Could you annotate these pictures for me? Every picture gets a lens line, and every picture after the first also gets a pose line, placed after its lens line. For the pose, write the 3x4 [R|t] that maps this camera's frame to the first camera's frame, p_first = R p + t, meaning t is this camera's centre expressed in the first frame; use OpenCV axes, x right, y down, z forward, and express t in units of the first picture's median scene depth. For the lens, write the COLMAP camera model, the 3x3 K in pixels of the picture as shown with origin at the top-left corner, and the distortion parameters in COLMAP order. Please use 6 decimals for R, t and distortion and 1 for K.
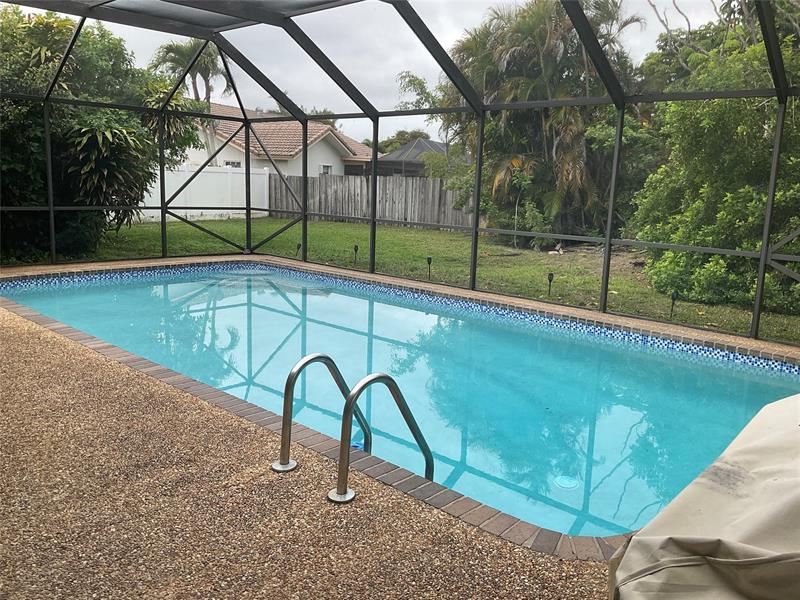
lens RADIAL K [[676.8, 0, 401.0], [0, 676.8, 297.2], [0, 0, 1]] dist [0.012930, 0.002771]
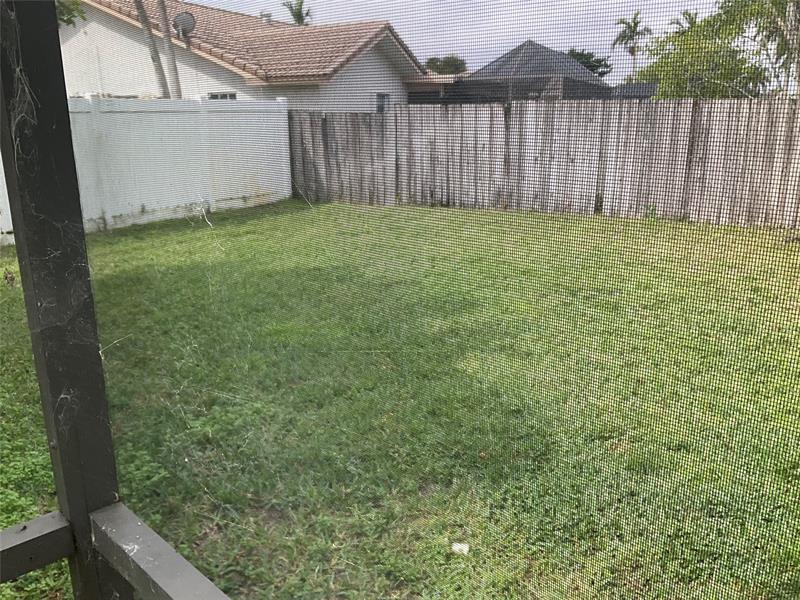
lens RADIAL K [[676.8, 0, 400.4], [0, 676.8, 302.8], [0, 0, 1]] dist [0.012930, 0.002771]
pose [[0.998128, -0.040941, -0.045431, -0.101669], [0.045231, 0.994176, 0.097814, -0.093251], [0.041162, -0.099686, 0.994167, 0.529321]]
